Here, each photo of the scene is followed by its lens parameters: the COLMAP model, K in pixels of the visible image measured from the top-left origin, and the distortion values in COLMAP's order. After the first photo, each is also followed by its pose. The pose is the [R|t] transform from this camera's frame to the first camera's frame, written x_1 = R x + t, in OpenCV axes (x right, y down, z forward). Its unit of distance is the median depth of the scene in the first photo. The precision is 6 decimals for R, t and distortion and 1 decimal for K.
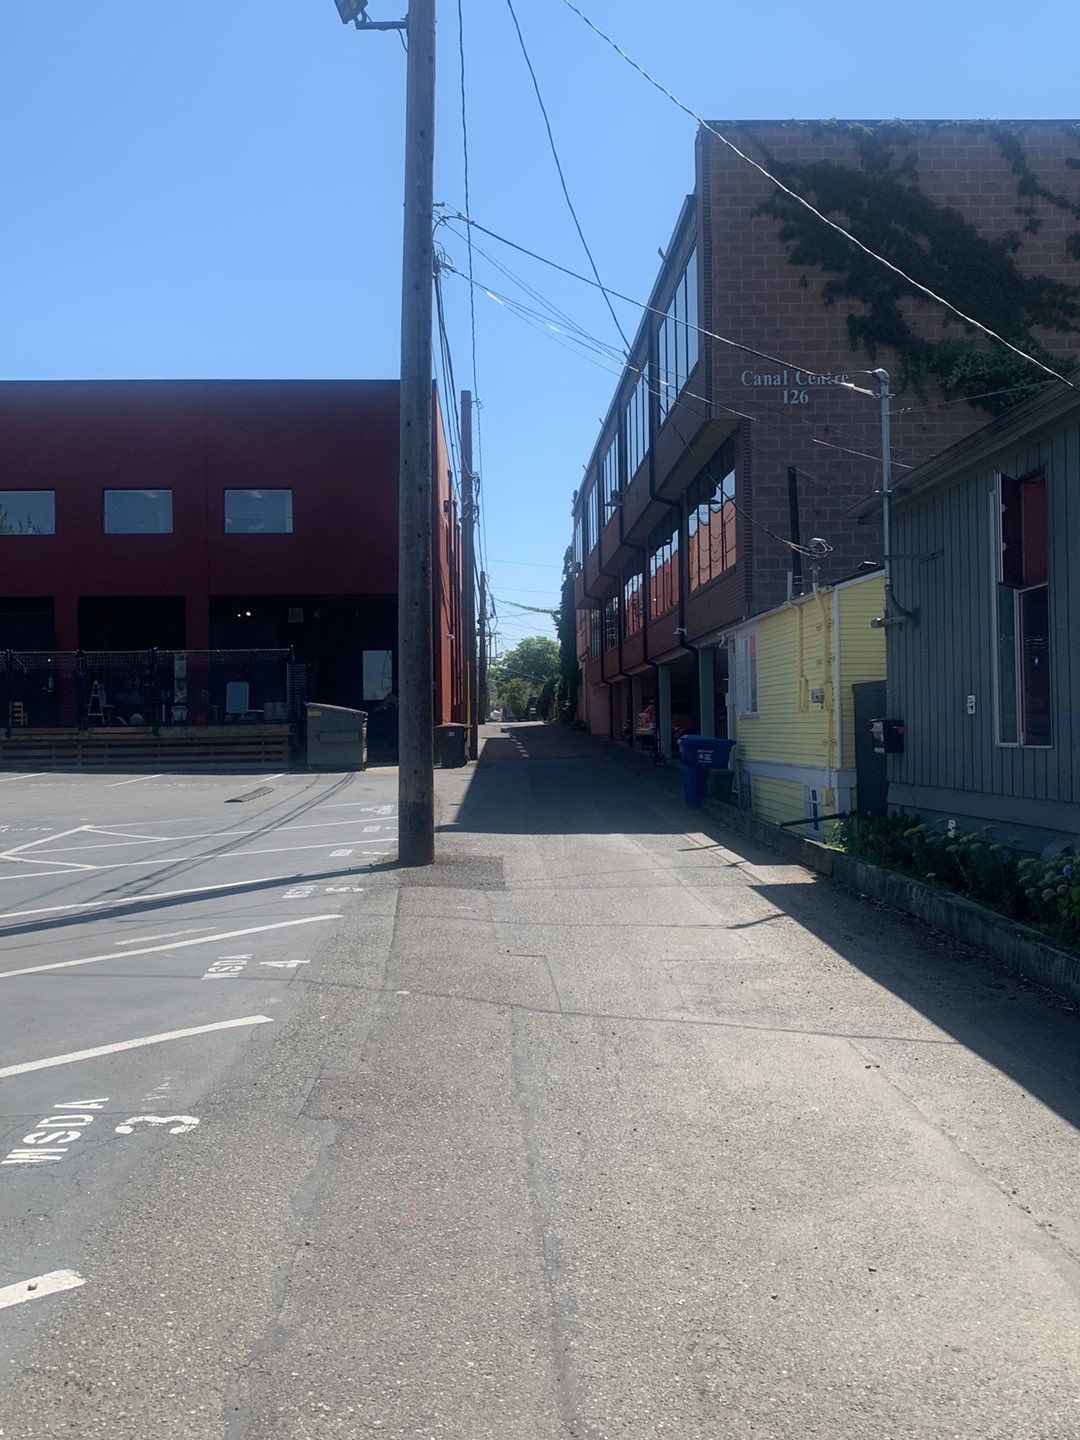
lens RADIAL K [[1395.3, 0, 546.5], [0, 1395.3, 718.4], [0, 0, 1]] dist [0.009688, 0.000000]
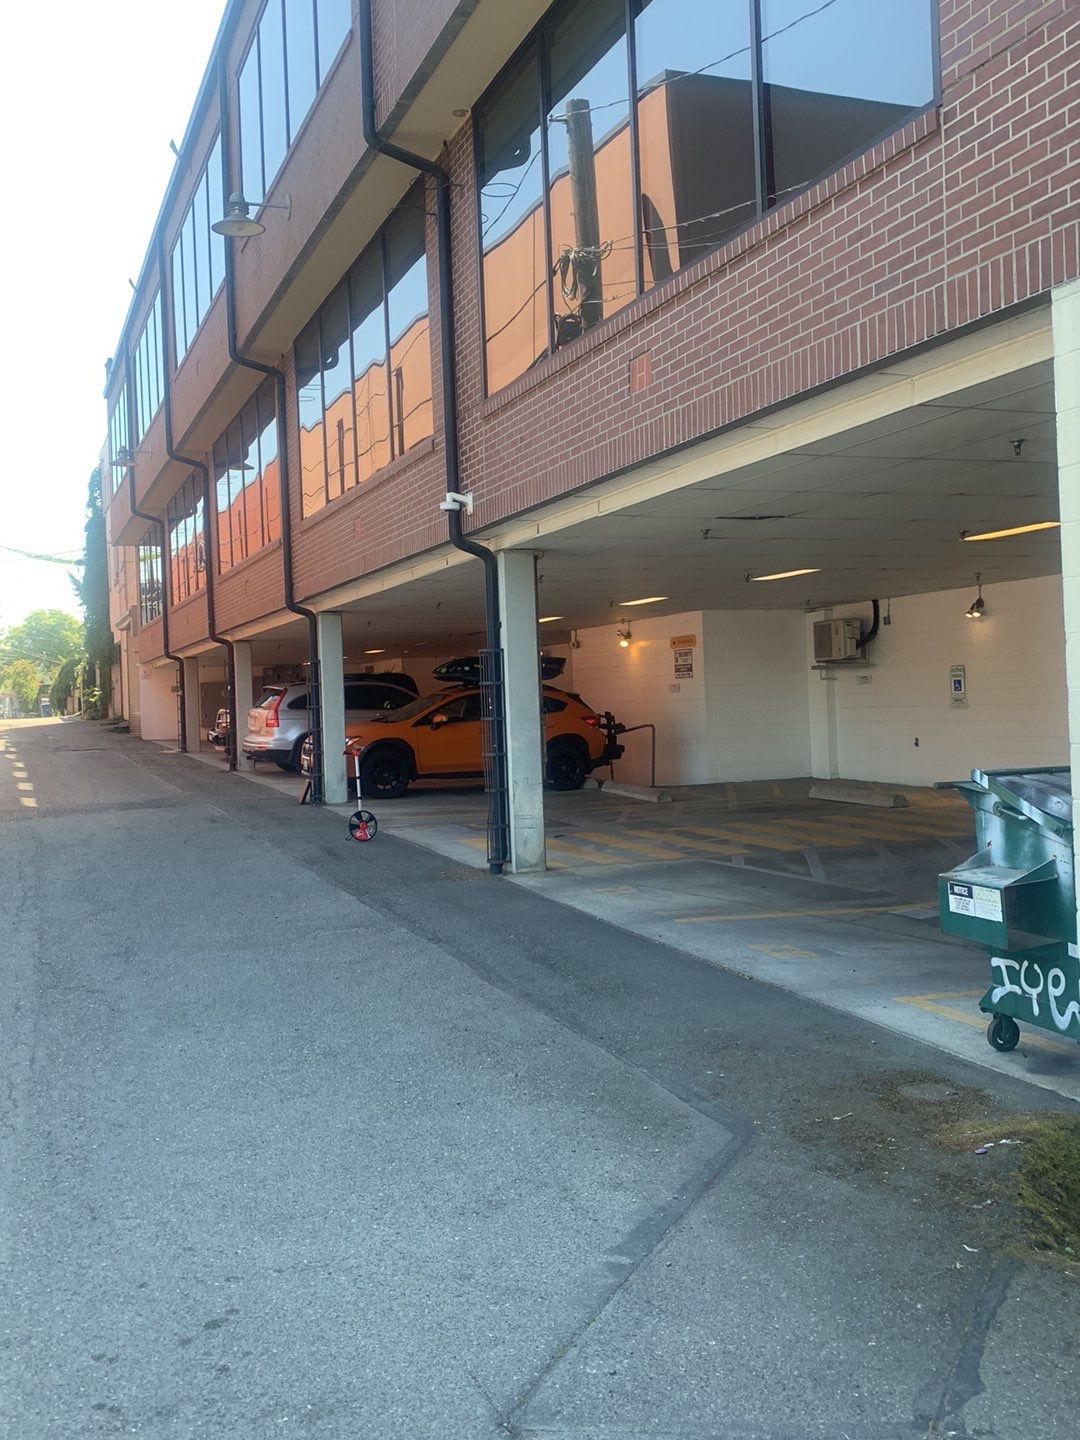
lens RADIAL K [[1395.3, 0, 549.8], [0, 1395.3, 723.9], [0, 0, 1]] dist [0.009688, 0.000000]
pose [[0.943912, -0.019340, 0.329631, -0.006972], [0.014597, 0.999751, 0.016857, -0.010458], [-0.329875, -0.011100, 0.943959, 0.803126]]
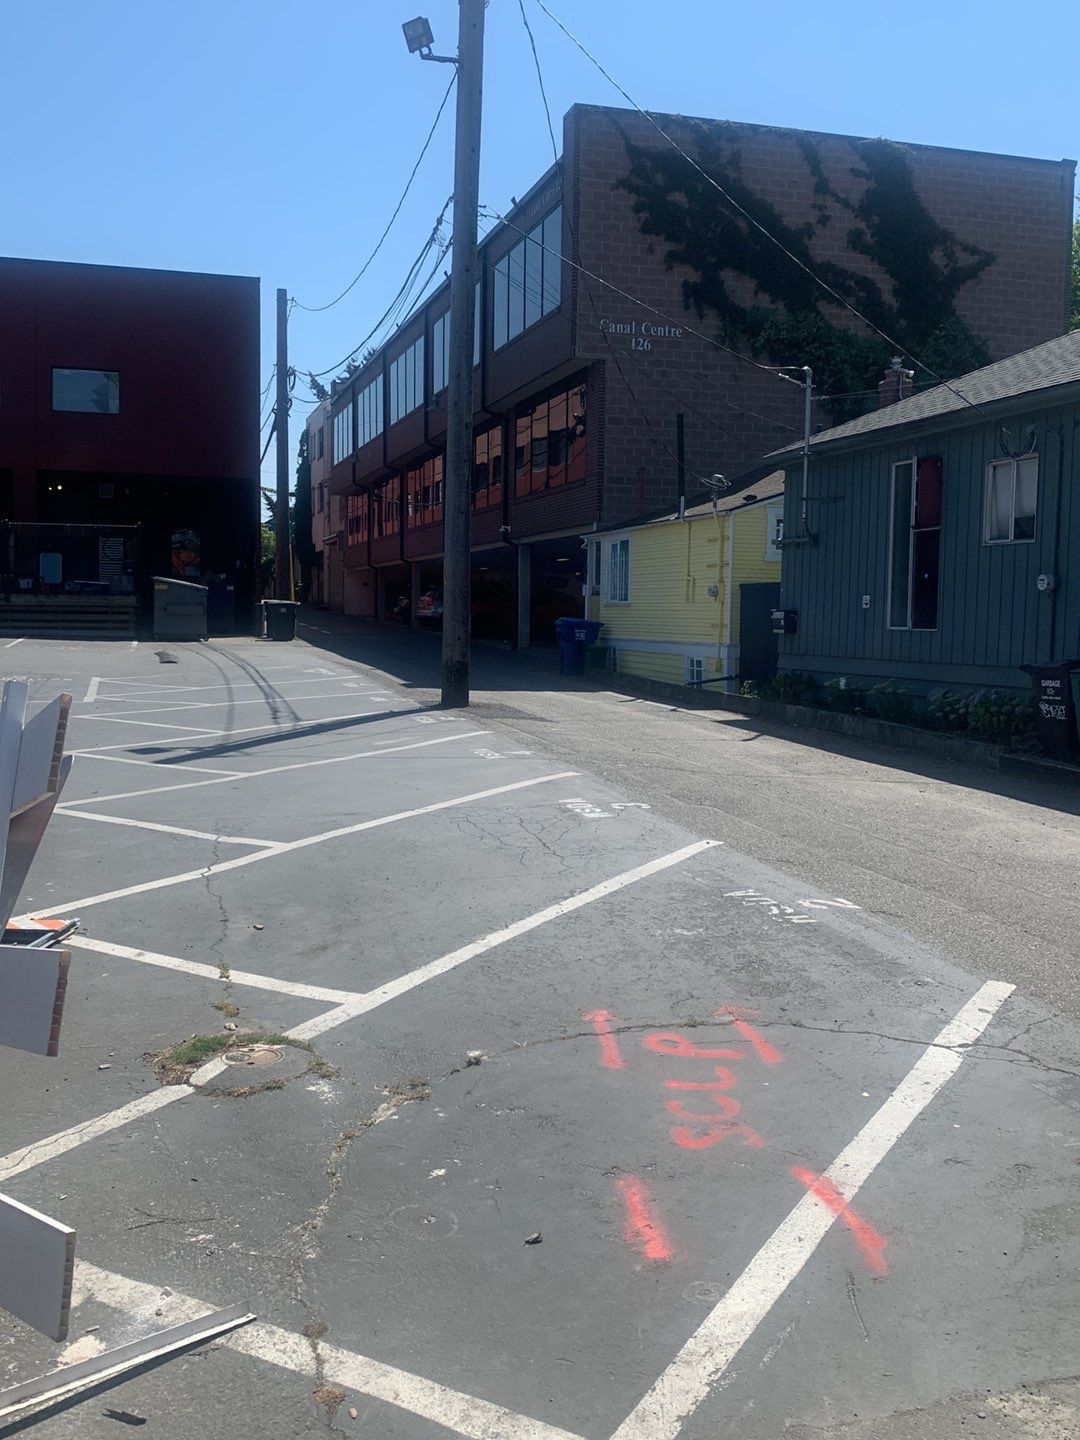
lens RADIAL K [[1395.3, 0, 540.5], [0, 1395.3, 724.2], [0, 0, 1]] dist [0.009688, 0.000000]
pose [[0.970028, 0.012944, 0.242649, -0.198665], [-0.033946, 0.996007, 0.082574, 0.004451], [-0.240611, -0.088336, 0.966594, -0.194099]]
